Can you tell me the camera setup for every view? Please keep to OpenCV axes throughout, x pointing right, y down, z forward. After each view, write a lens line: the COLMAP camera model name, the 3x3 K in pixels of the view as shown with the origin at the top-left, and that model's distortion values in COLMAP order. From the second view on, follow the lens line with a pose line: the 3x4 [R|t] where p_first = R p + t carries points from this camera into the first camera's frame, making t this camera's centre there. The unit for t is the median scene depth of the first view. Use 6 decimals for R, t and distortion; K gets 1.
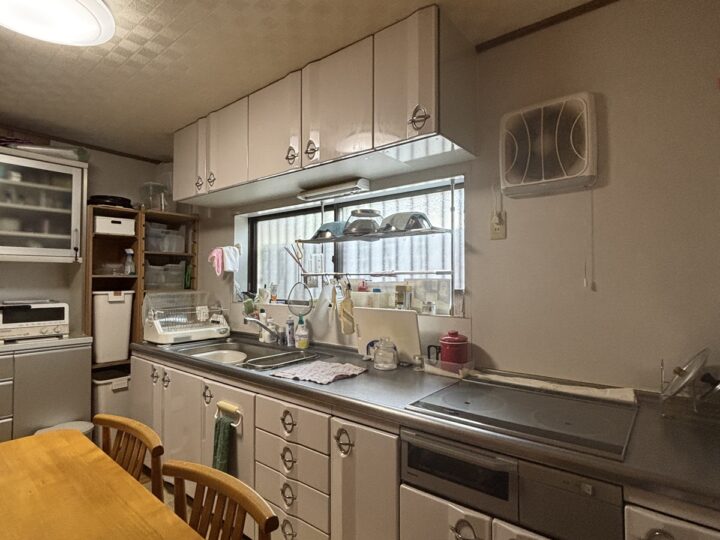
lens RADIAL K [[386.5, 0, 360.0], [0, 386.5, 270.0], [0, 0, 1]] dist [0.000296, 0.000196]
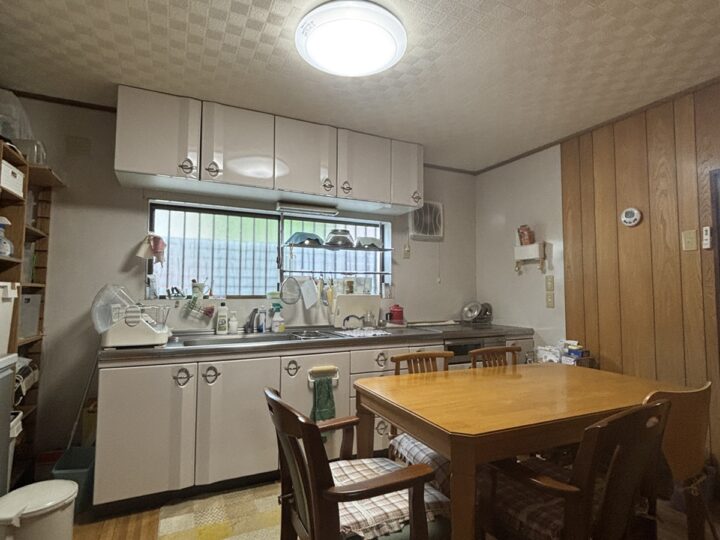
lens RADIAL K [[386.5, 0, 360.0], [0, 386.5, 270.0], [0, 0, 1]] dist [0.000296, 0.000196]
pose [[0.426360, 0.052068, 0.903054, -1.358805], [-0.024691, 0.998640, -0.045922, 0.069869], [-0.904216, -0.002718, 0.427066, 0.299997]]
